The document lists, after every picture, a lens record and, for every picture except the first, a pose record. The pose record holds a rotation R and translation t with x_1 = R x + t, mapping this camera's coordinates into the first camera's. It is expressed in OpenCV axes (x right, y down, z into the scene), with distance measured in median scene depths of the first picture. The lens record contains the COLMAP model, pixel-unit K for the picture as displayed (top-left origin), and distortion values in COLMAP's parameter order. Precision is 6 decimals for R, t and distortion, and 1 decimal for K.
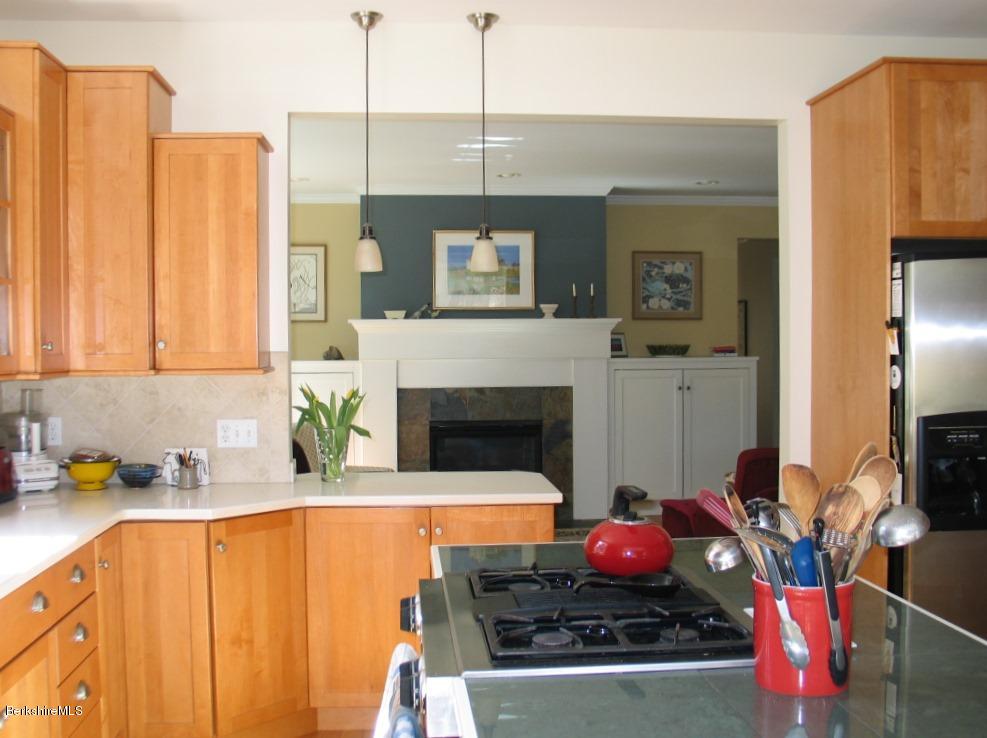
lens RADIAL K [[1079.8, 0, 493.5], [0, 1079.8, 369.0], [0, 0, 1]] dist [-0.003845, -0.004835]
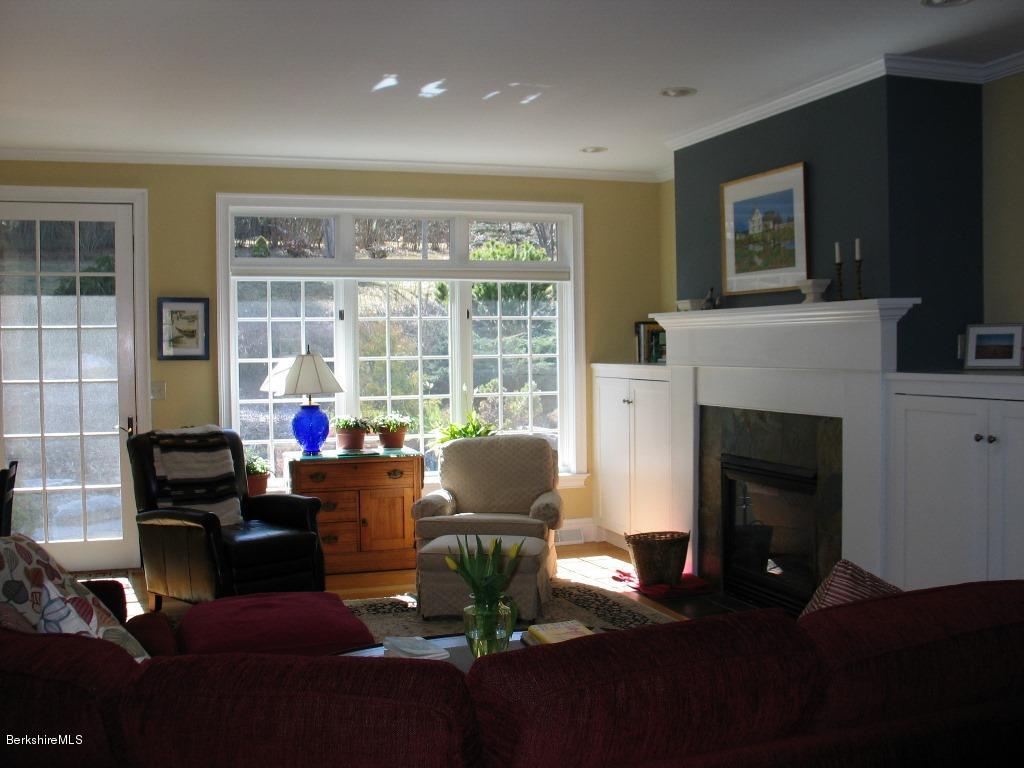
lens RADIAL K [[1120.2, 0, 512.0], [0, 1120.2, 384.0], [0, 0, 1]] dist [-0.003845, -0.004835]
pose [[0.231326, 0.034036, -0.972281, 0.622246], [-0.025064, 0.999265, 0.029017, -0.015402], [0.972553, 0.017657, 0.232009, 0.690529]]
